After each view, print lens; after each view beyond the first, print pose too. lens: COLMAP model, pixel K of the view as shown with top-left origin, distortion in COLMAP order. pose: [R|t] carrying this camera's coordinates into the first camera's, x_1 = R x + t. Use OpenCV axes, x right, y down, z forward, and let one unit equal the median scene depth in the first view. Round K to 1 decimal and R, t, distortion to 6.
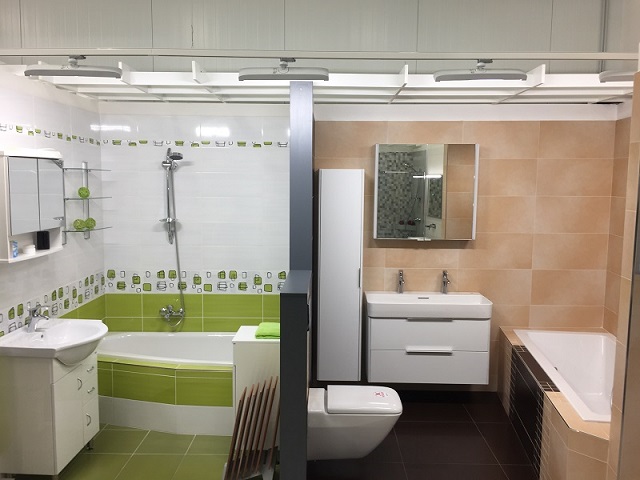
lens RADIAL K [[556.2, 0, 320.0], [0, 556.2, 240.0], [0, 0, 1]] dist [0.046931, -0.003584]
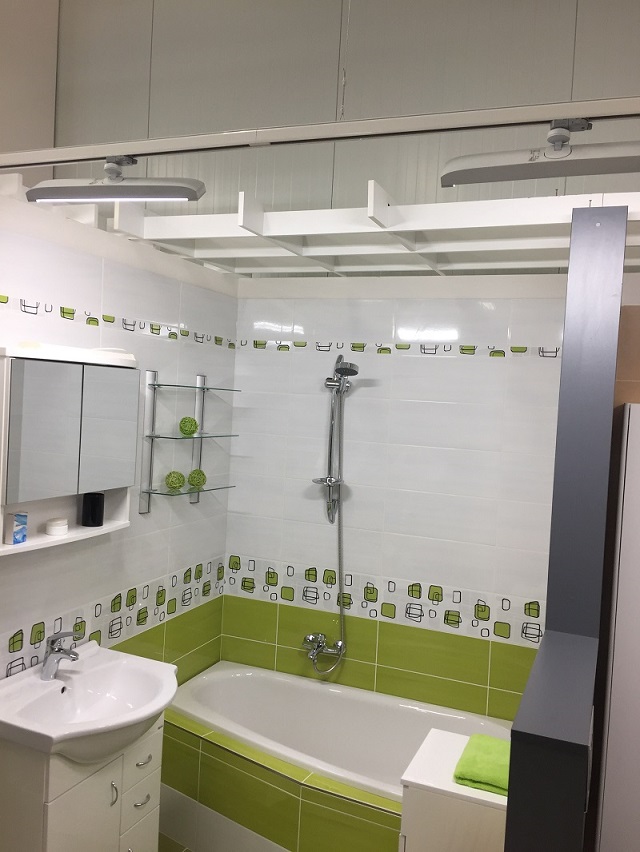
lens RADIAL K [[740.5, 0, 321.6], [0, 740.5, 420.9], [0, 0, 1]] dist [0.046931, -0.003584]
pose [[0.932885, 0.052334, -0.356351, -0.014940], [-0.084078, 0.993695, -0.074170, -0.041796], [0.350222, 0.099153, 0.931404, 0.308698]]
